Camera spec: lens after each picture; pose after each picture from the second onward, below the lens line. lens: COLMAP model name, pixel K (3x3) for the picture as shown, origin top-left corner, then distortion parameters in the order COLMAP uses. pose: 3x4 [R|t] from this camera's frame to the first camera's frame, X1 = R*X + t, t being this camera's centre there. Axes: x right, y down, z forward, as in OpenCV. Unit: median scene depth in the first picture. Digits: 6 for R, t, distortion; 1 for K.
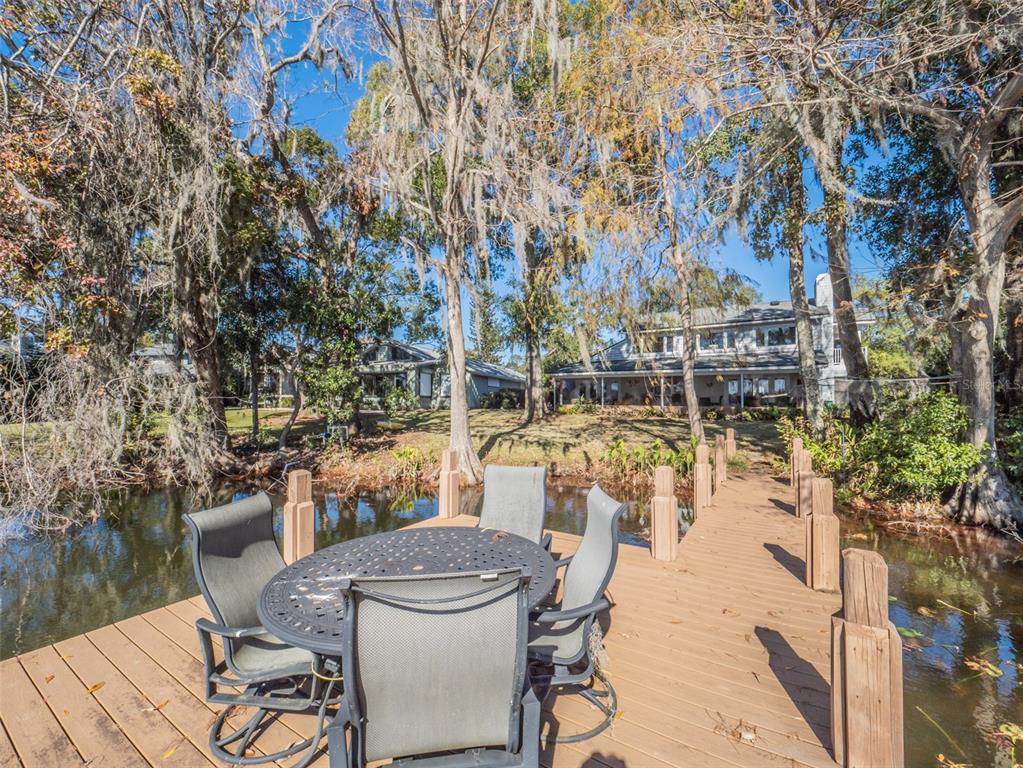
lens RADIAL K [[423.4, 0, 515.3], [0, 423.4, 377.0], [0, 0, 1]] dist [-0.002102, -0.001070]
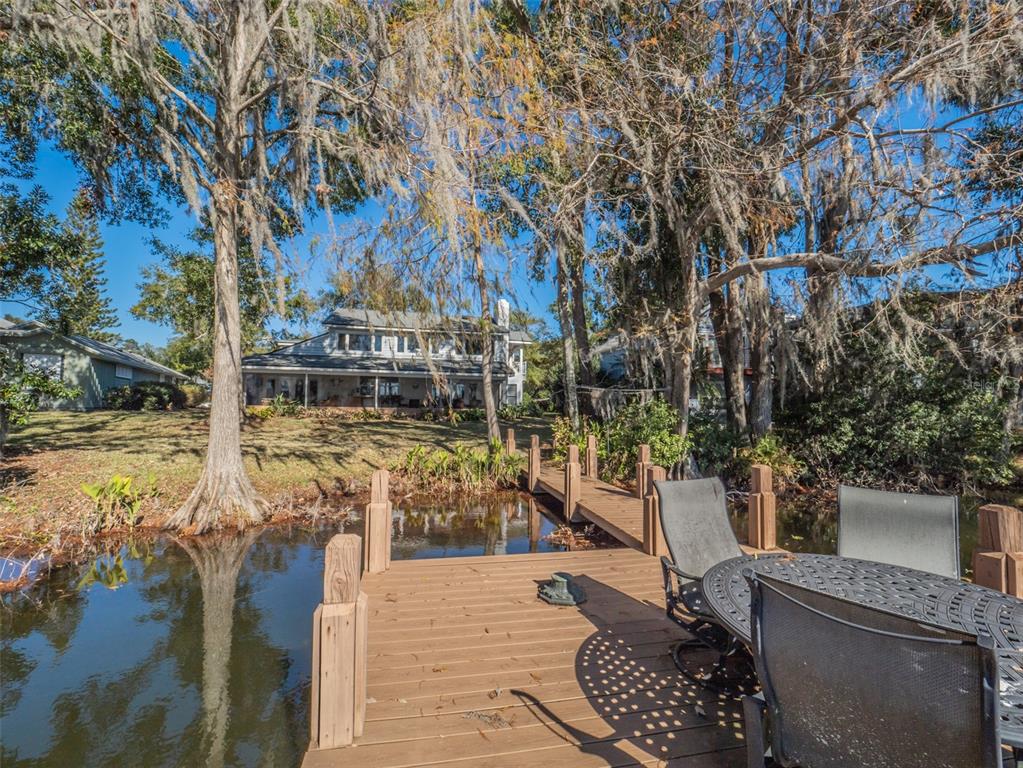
lens RADIAL K [[427.9, 0, 517.5], [0, 427.9, 387.4], [0, 0, 1]] dist [-0.003138, -0.000094]
pose [[0.718029, 0.033922, 0.695186, -0.086163], [-0.050677, 0.998709, 0.003610, 0.002920], [-0.694166, -0.037821, 0.718821, 0.067971]]
